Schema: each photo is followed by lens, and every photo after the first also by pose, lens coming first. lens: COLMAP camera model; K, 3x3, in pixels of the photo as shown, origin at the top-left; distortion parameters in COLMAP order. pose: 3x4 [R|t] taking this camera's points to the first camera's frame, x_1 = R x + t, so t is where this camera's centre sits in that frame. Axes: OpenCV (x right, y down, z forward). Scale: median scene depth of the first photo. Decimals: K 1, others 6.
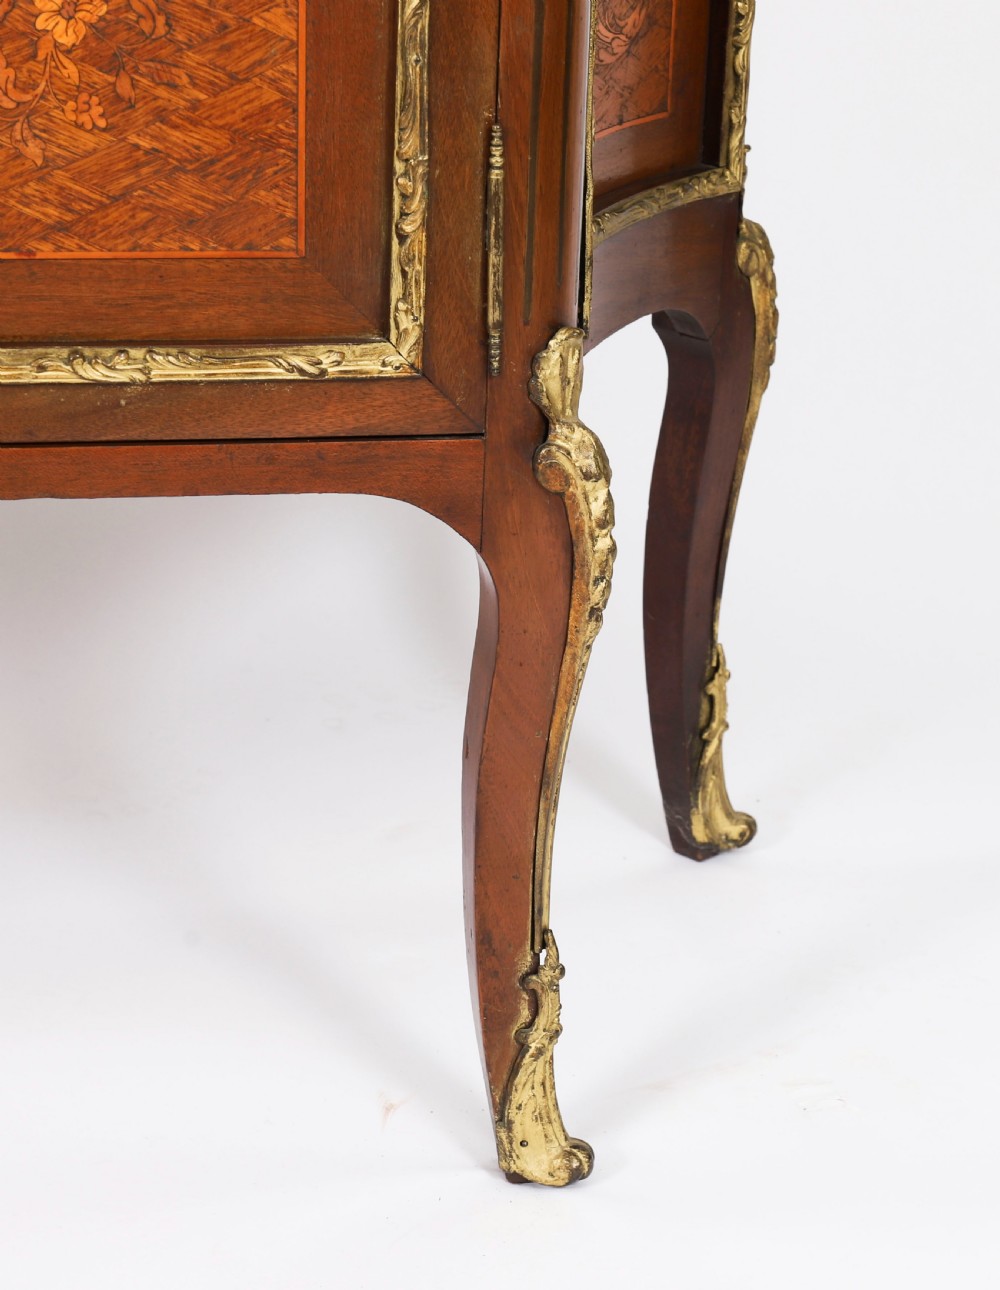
lens RADIAL K [[2895.2, 0, 653.8], [0, 2895.2, 644.4], [0, 0, 1]] dist [0.007930, 0.000000]
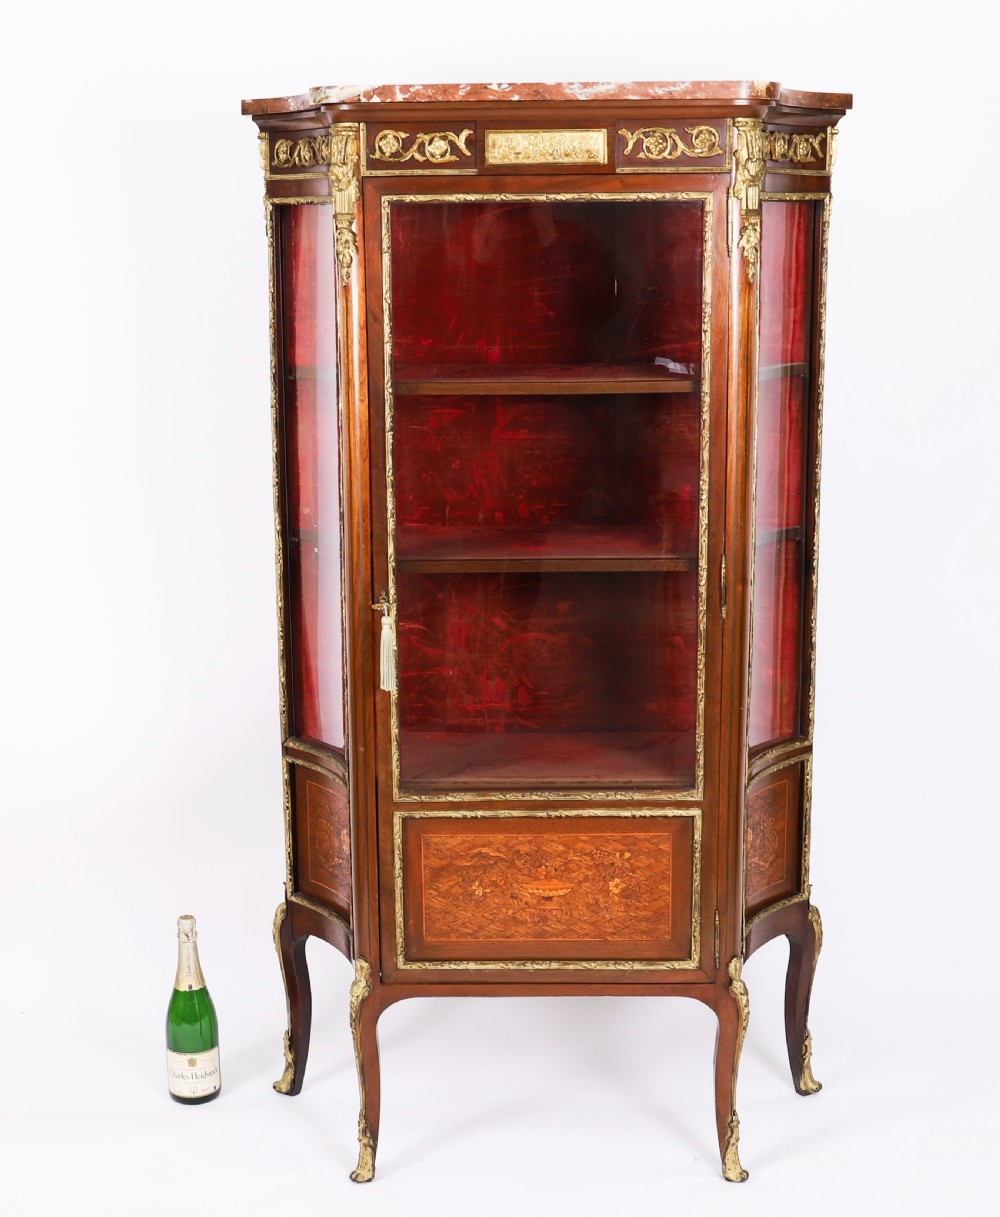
lens RADIAL K [[1823.3, 0, 481.3], [0, 1823.3, 637.7], [0, 0, 1]] dist [-0.074970, 0.000000]
pose [[0.960790, -0.006935, -0.277190, 0.316977], [-0.040033, 0.985743, -0.163424, -0.115052], [0.274371, 0.168113, 0.946815, -1.489512]]
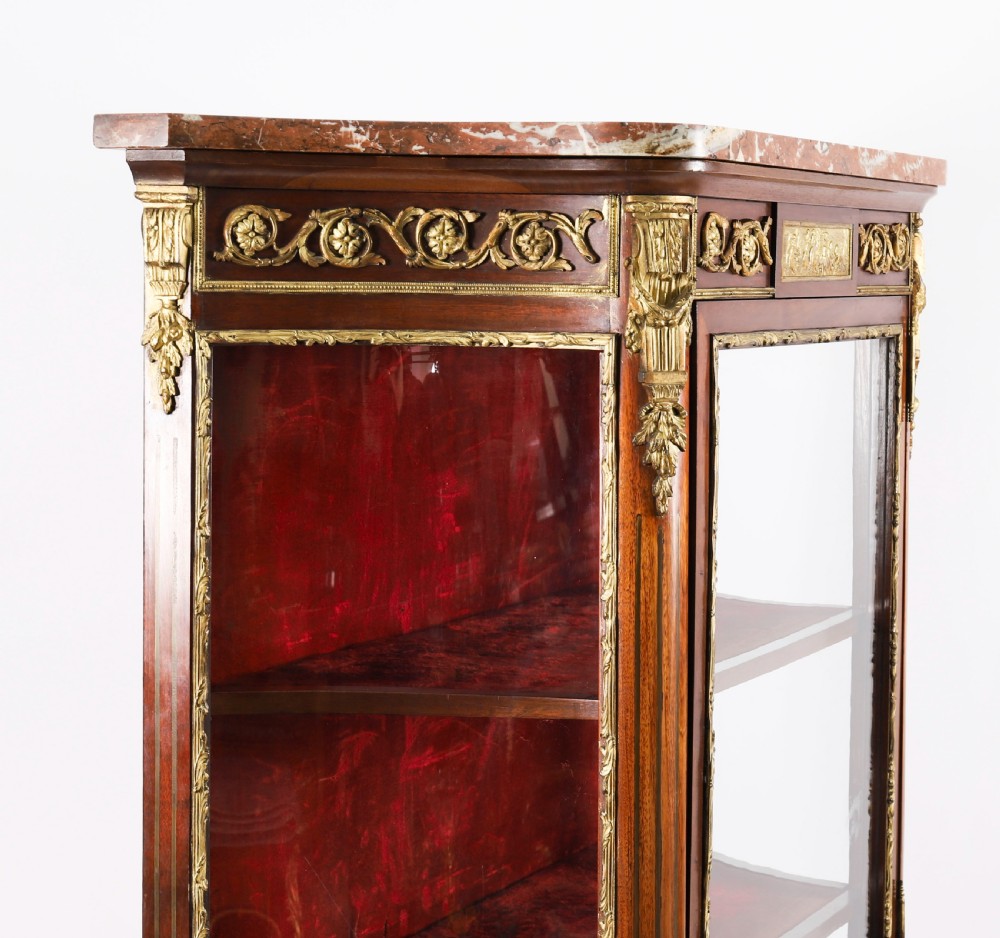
lens RADIAL K [[2475.8, 0, 504.1], [0, 2475.8, 466.1], [0, 0, 1]] dist [-0.037277, 0.000000]
pose [[0.647808, -0.114208, 0.753194, -1.660061], [0.317151, 0.939376, -0.130336, -0.755793], [-0.692647, 0.323309, 0.644757, -0.423843]]
